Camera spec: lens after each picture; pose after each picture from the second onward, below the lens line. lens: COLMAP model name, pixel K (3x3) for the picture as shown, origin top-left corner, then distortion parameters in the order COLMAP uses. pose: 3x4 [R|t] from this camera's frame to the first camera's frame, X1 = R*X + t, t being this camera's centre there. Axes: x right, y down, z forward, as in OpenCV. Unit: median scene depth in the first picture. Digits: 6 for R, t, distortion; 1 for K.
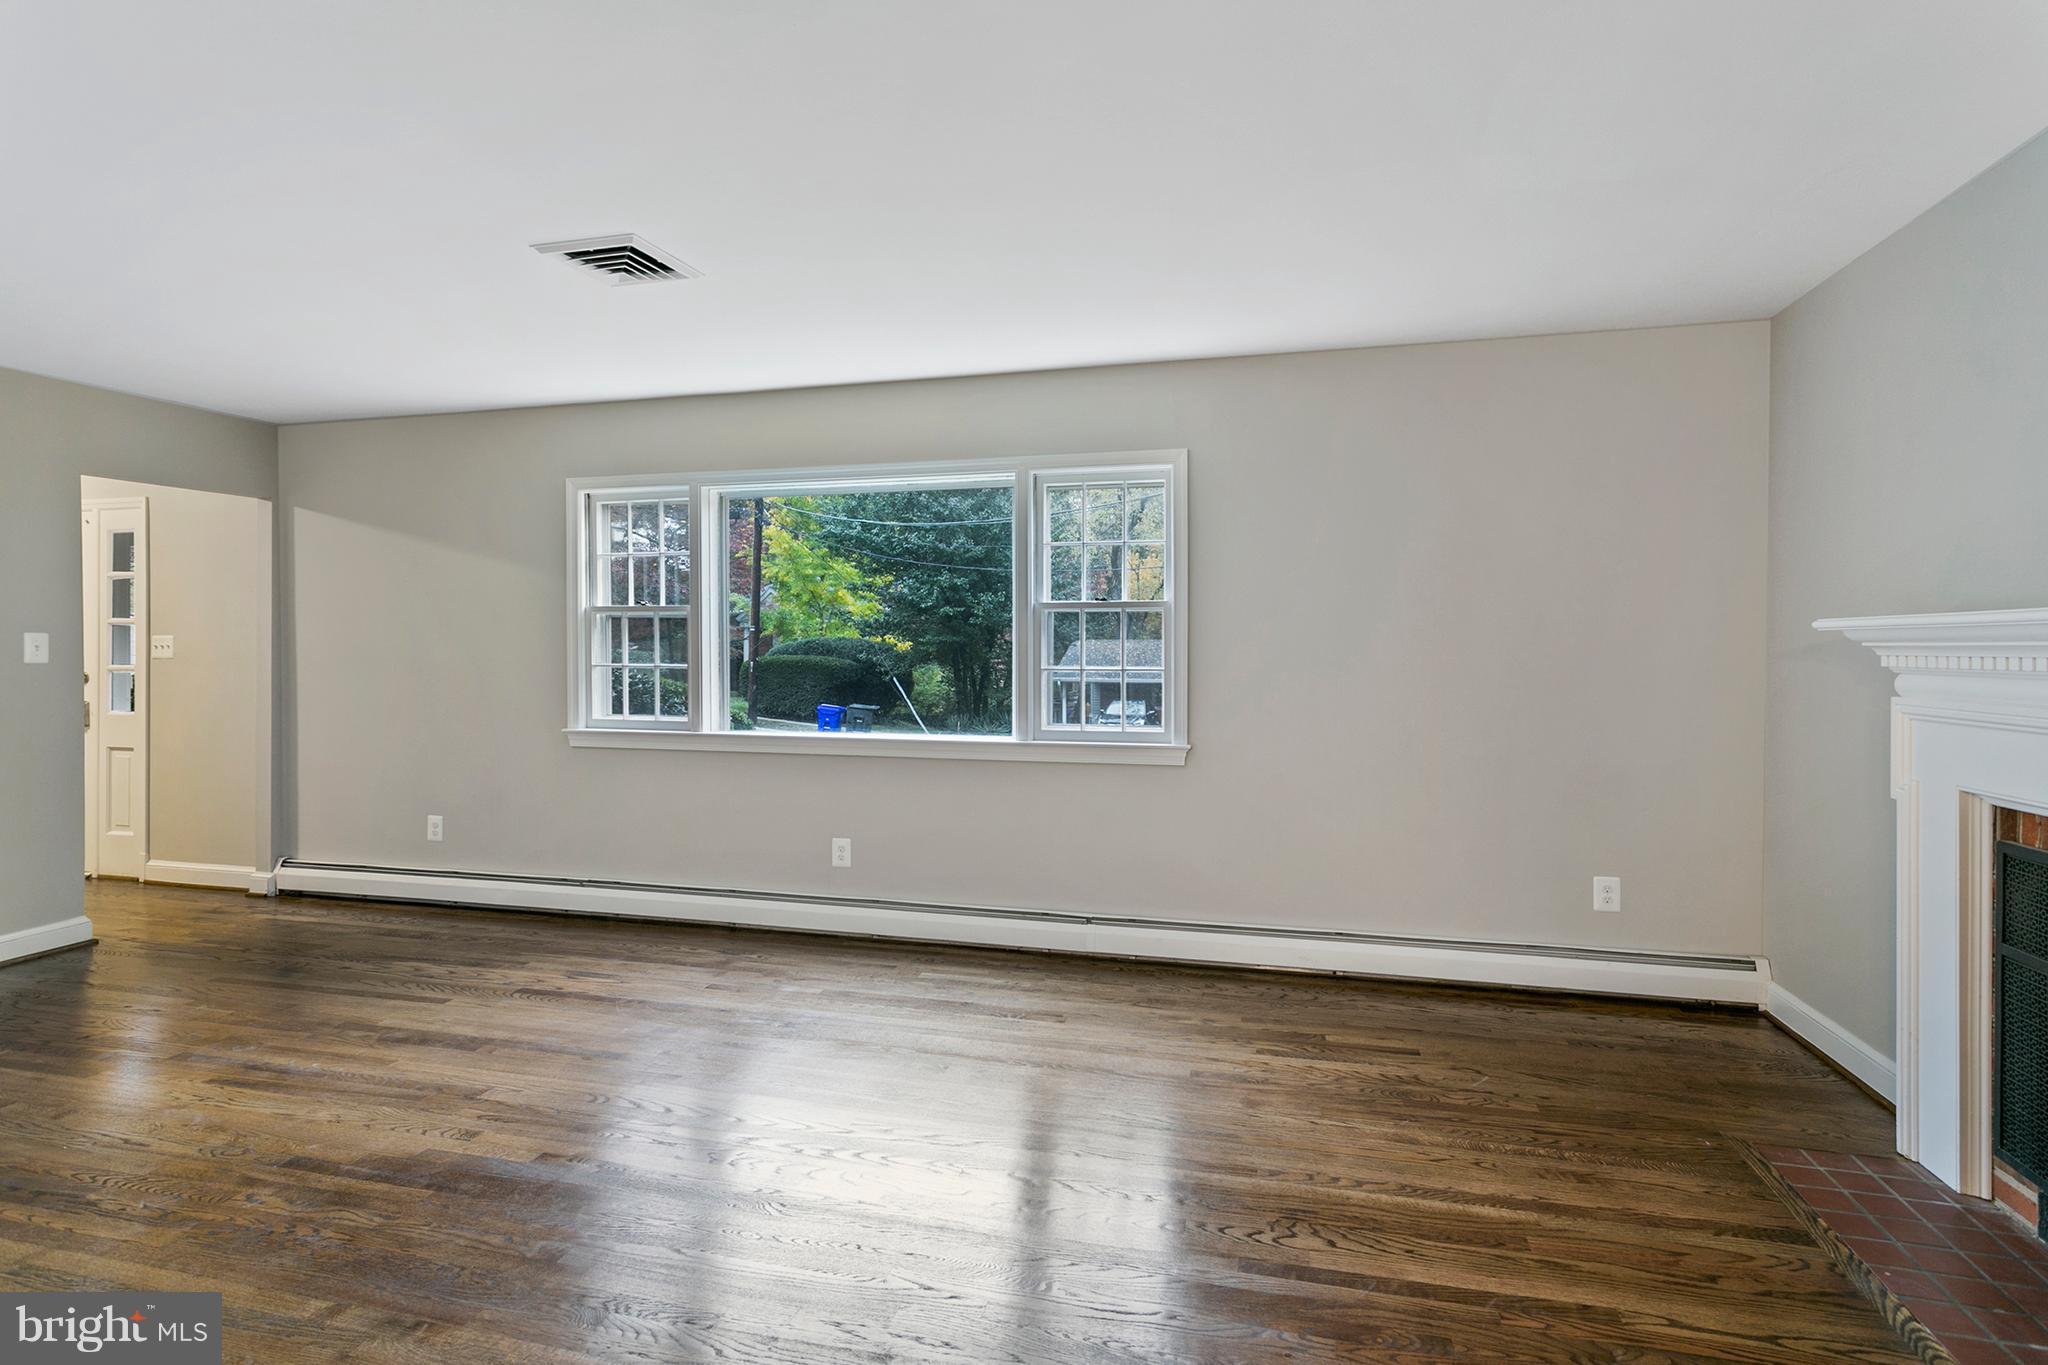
lens RADIAL K [[1068.8, 0, 1017.7], [0, 1068.8, 673.9], [0, 0, 1]] dist [-0.003091, 0.003012]
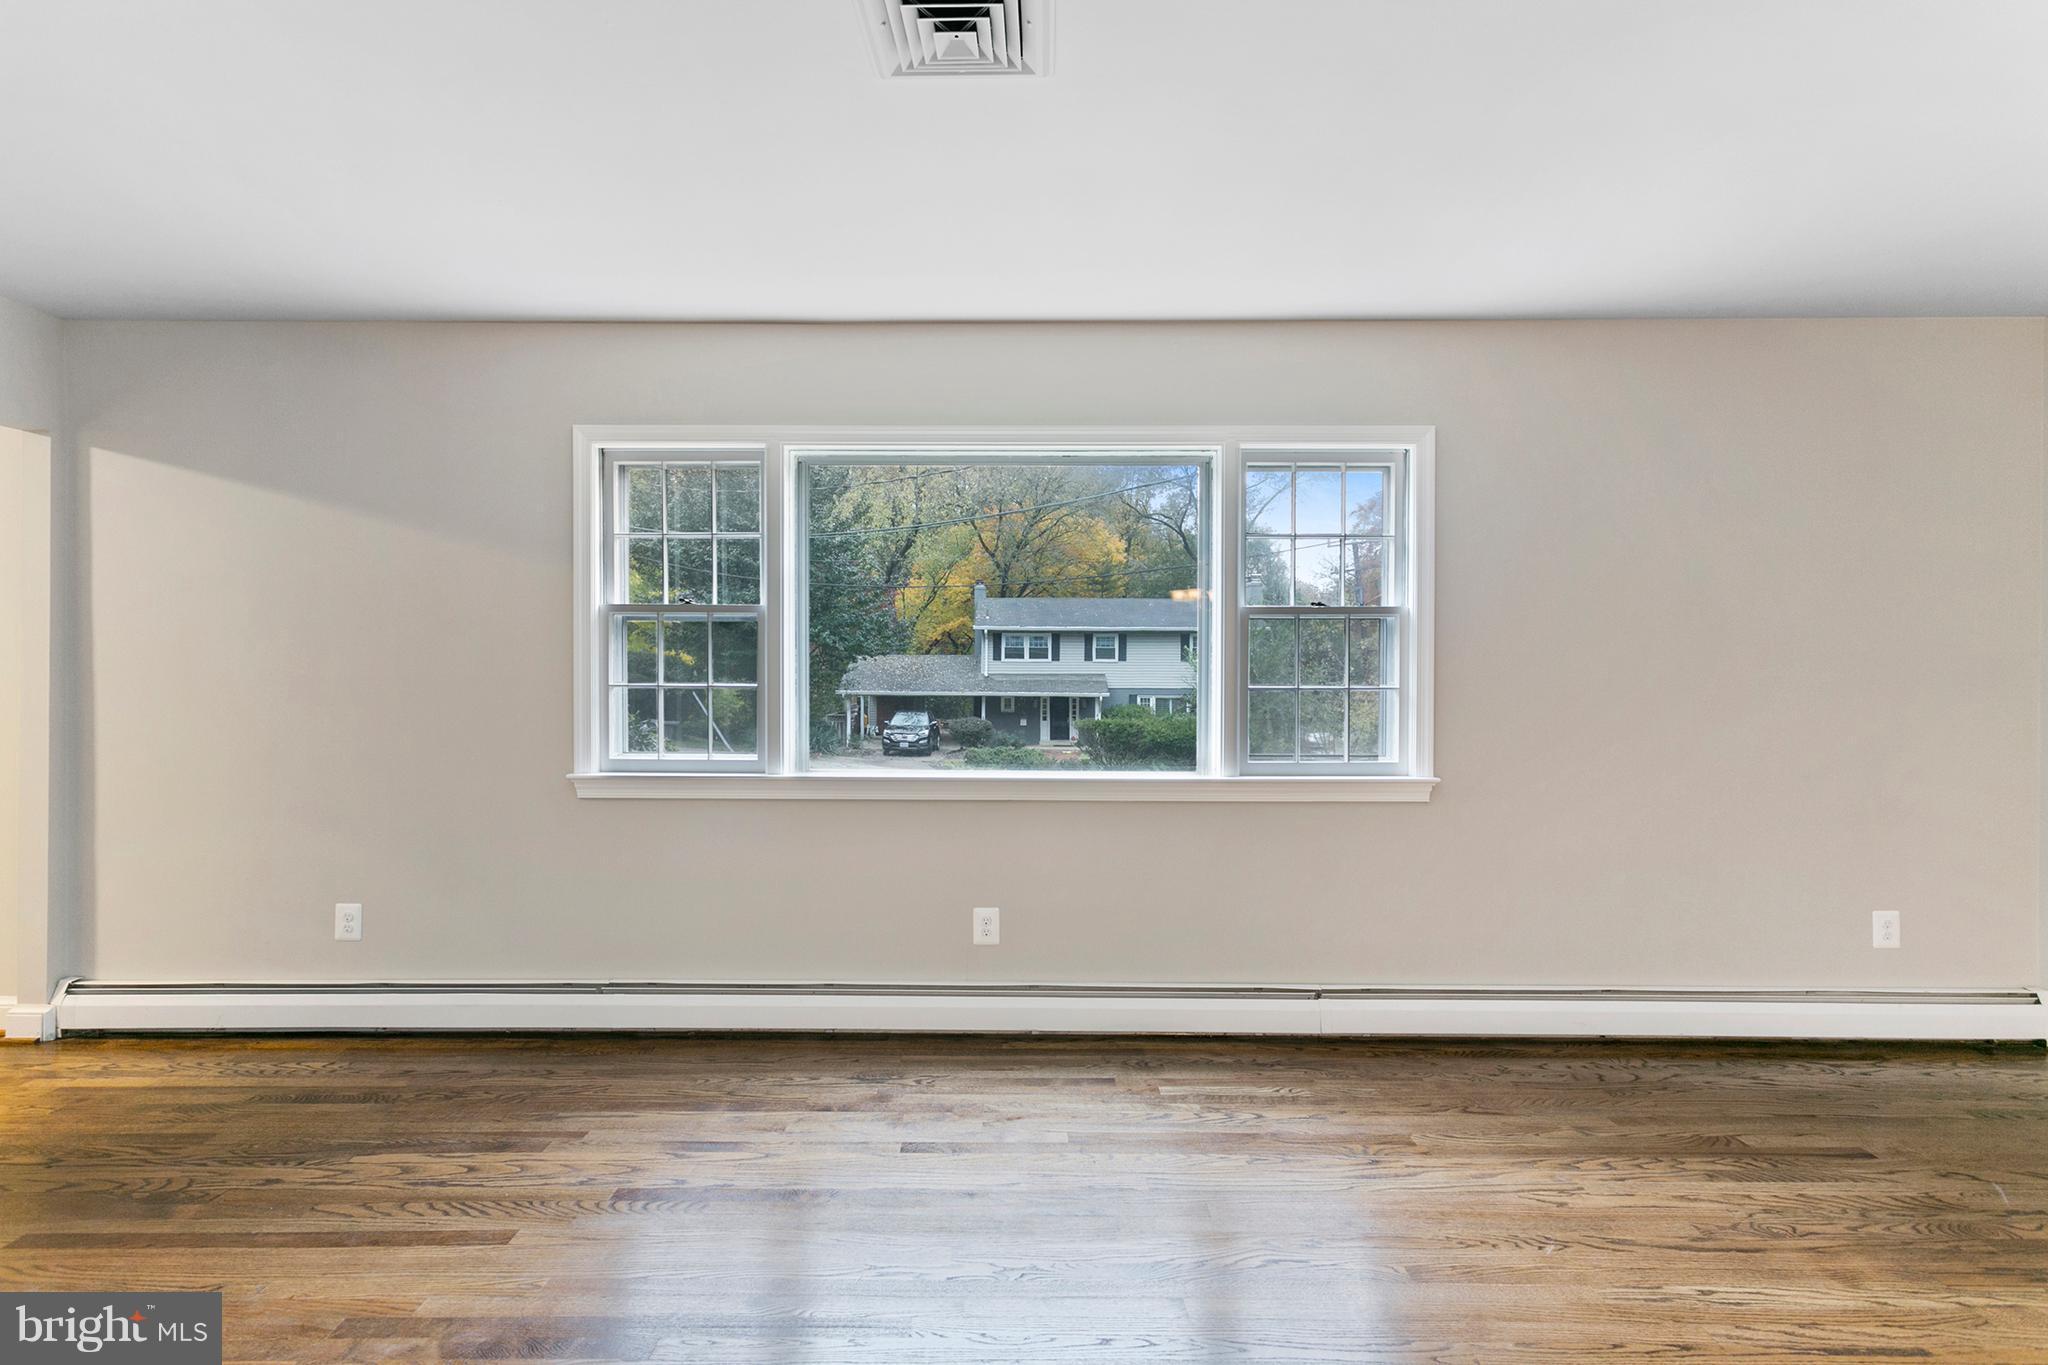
lens RADIAL K [[970.5, 0, 1020.5], [0, 970.5, 680.7], [0, 0, 1]] dist [0.004445, 0.000503]
pose [[0.966307, -0.003583, 0.257369, -0.353267], [0.004990, 0.999976, -0.004812, -0.007934], [-0.257345, 0.005934, 0.966301, 0.343145]]
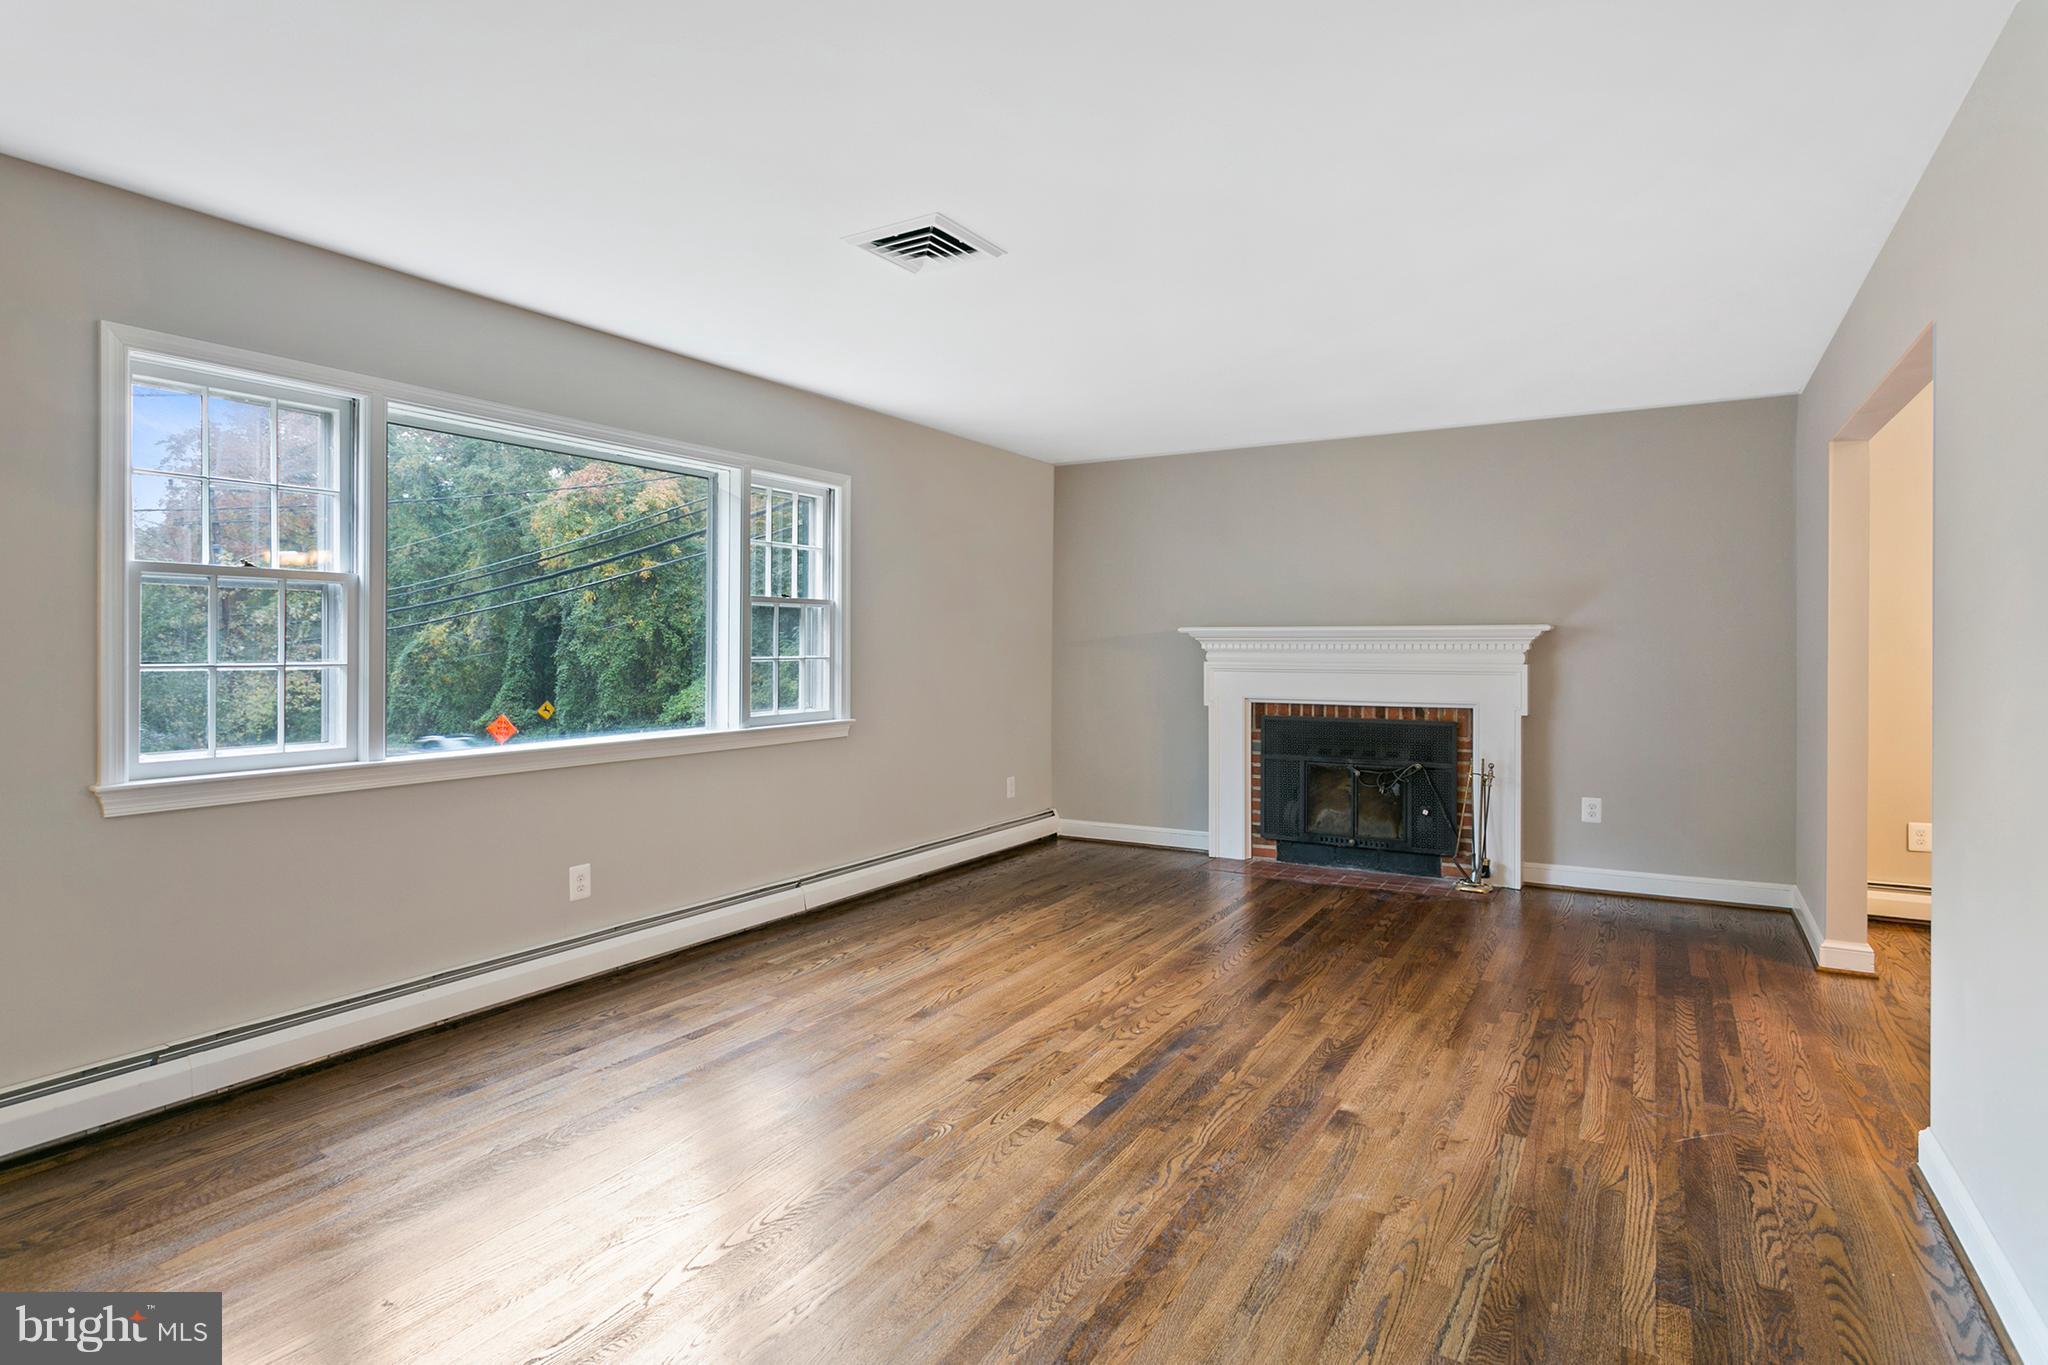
lens RADIAL K [[1068.8, 0, 1023.3], [0, 1068.8, 670.1], [0, 0, 1]] dist [-0.003091, 0.003012]
pose [[0.265535, -0.023345, 0.963819, -0.962130], [0.022421, 0.999586, 0.018034, -0.006877], [-0.963840, 0.016821, 0.265949, 0.483253]]
